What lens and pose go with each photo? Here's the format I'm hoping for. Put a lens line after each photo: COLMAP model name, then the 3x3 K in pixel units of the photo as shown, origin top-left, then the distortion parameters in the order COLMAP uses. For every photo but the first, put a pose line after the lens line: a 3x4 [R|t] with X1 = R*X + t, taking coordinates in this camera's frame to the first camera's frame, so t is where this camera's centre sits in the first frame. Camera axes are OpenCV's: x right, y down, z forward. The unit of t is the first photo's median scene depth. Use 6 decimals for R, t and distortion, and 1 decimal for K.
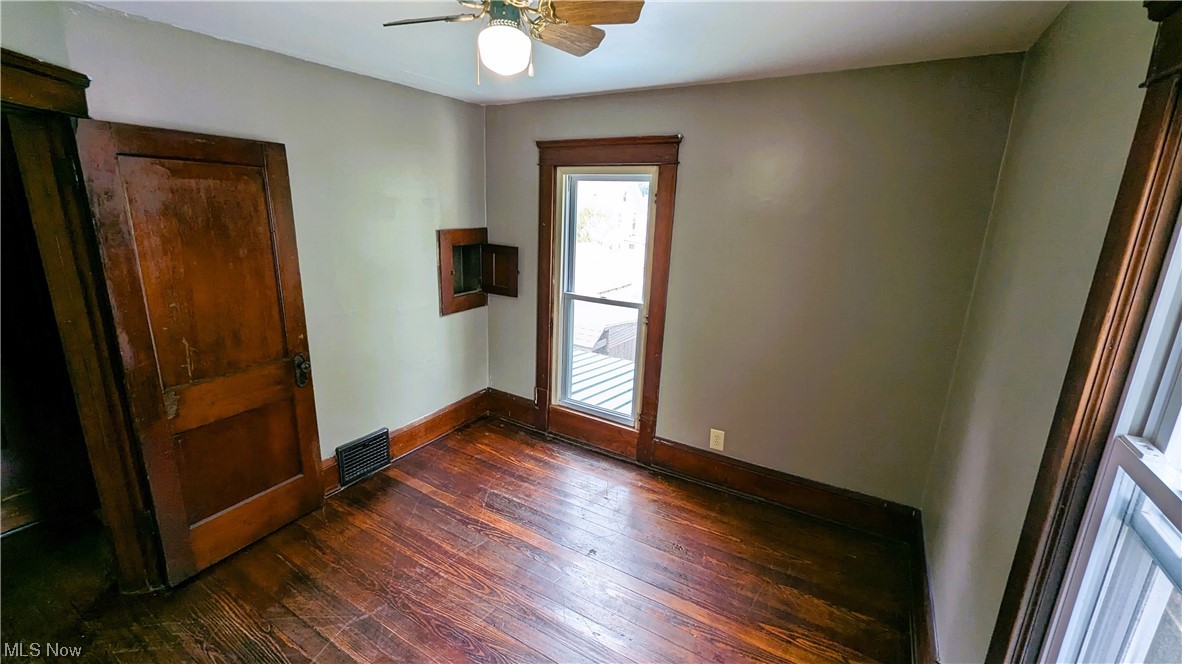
lens RADIAL K [[508.0, 0, 582.6], [0, 508.0, 334.6], [0, 0, 1]] dist [-0.000674, -0.000177]
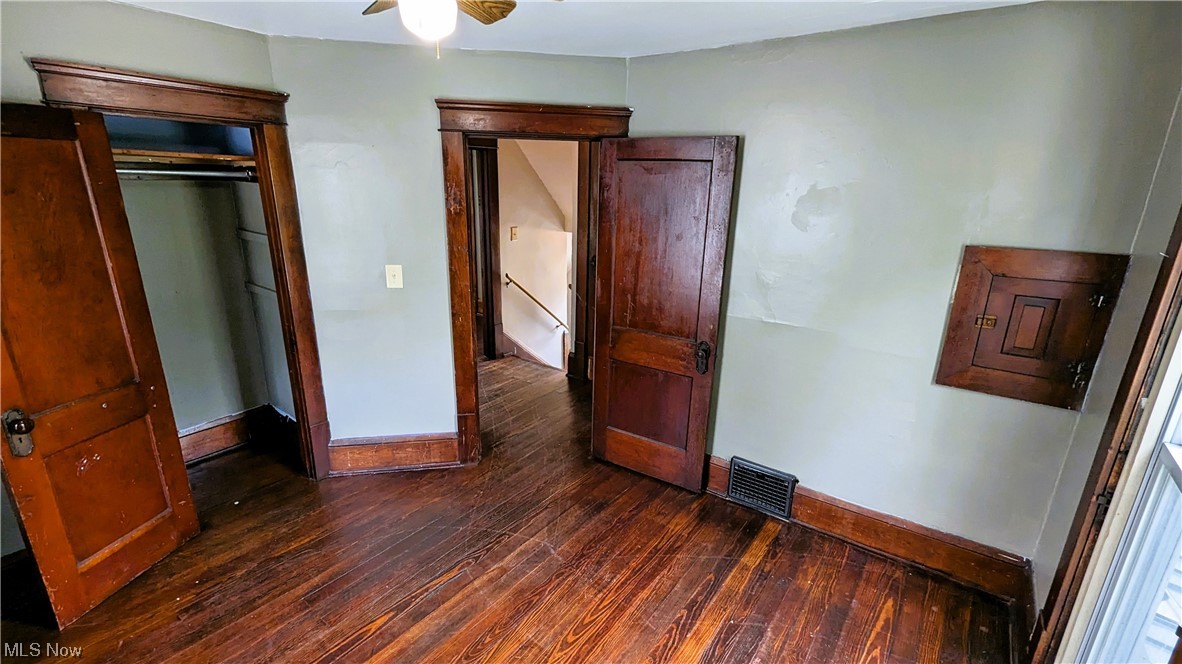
lens RADIAL K [[508.0, 0, 585.6], [0, 508.0, 329.5], [0, 0, 1]] dist [-0.000674, -0.000177]
pose [[-0.095529, 0.238330, -0.966475, 0.463482], [-0.276741, 0.926280, 0.255772, -0.185758], [0.956184, 0.291897, -0.022531, 0.801964]]
